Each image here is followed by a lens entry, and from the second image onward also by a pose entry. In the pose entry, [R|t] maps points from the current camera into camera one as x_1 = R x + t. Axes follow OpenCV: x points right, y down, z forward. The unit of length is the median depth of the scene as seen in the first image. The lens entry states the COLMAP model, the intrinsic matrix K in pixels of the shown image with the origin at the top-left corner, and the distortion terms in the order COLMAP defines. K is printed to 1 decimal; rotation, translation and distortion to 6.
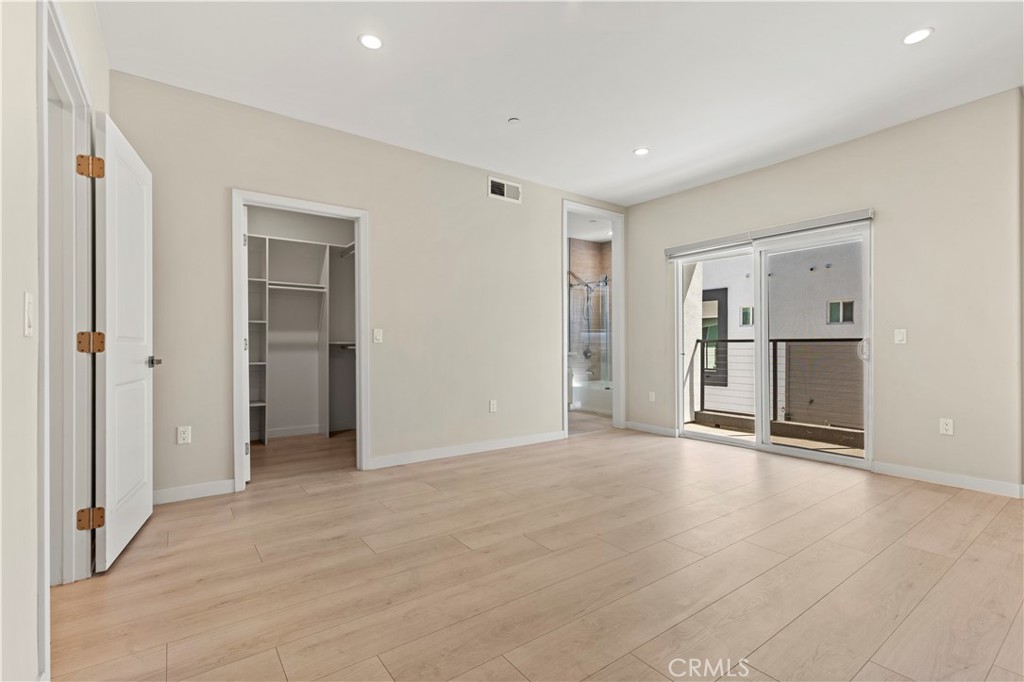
lens RADIAL K [[464.1, 0, 515.5], [0, 464.1, 343.1], [0, 0, 1]] dist [0.011375, -0.000854]
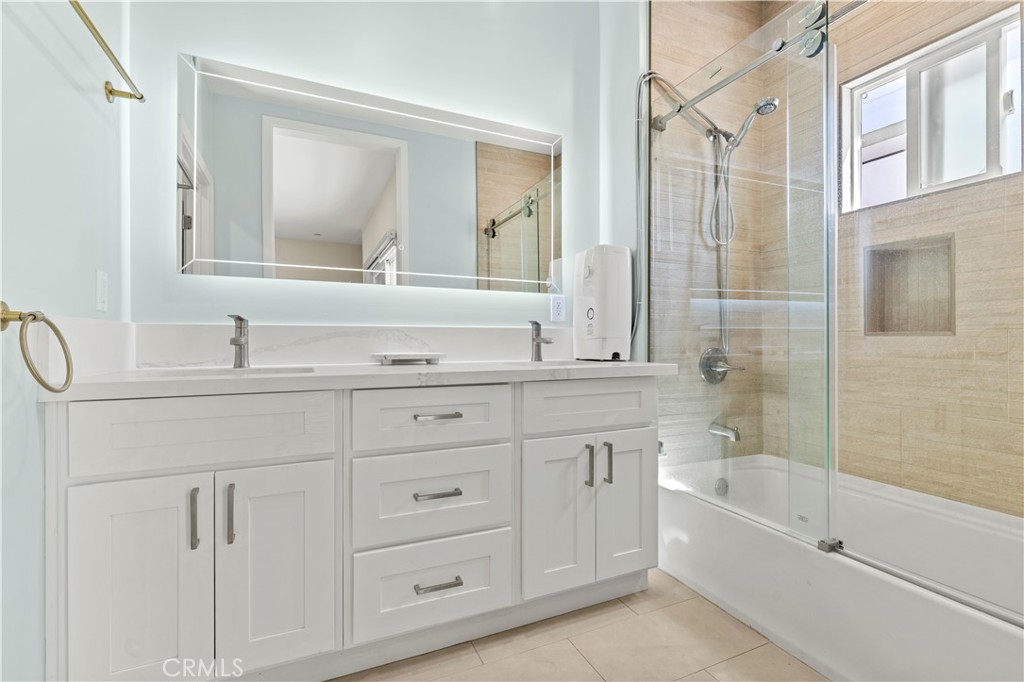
lens RADIAL K [[464.1, 0, 512.4], [0, 464.1, 344.1], [0, 0, 1]] dist [0.011375, -0.000854]
pose [[0.967596, 0.003600, -0.252478, 0.150517], [-0.003755, 0.999993, -0.000134, 0.013120], [0.252476, 0.001078, 0.967603, 0.978300]]
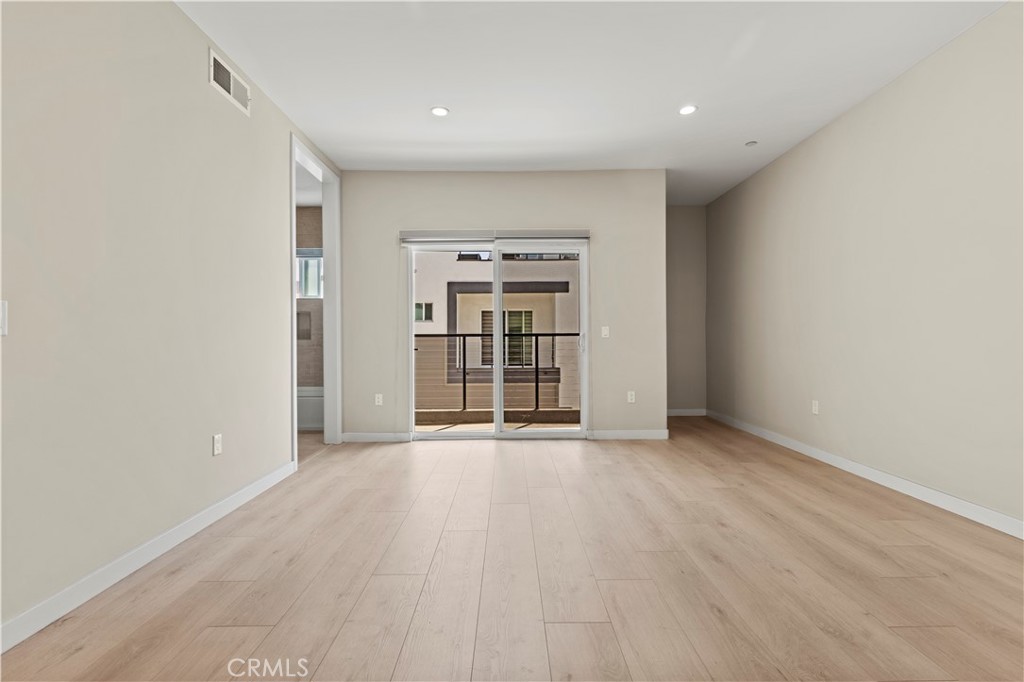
lens RADIAL K [[464.1, 0, 517.1], [0, 464.1, 338.7], [0, 0, 1]] dist [0.011375, -0.000854]
pose [[0.593934, -0.002337, 0.804511, -0.250016], [0.002035, 0.999997, 0.001402, 0.001589], [-0.804512, 0.000804, 0.593936, 0.290306]]
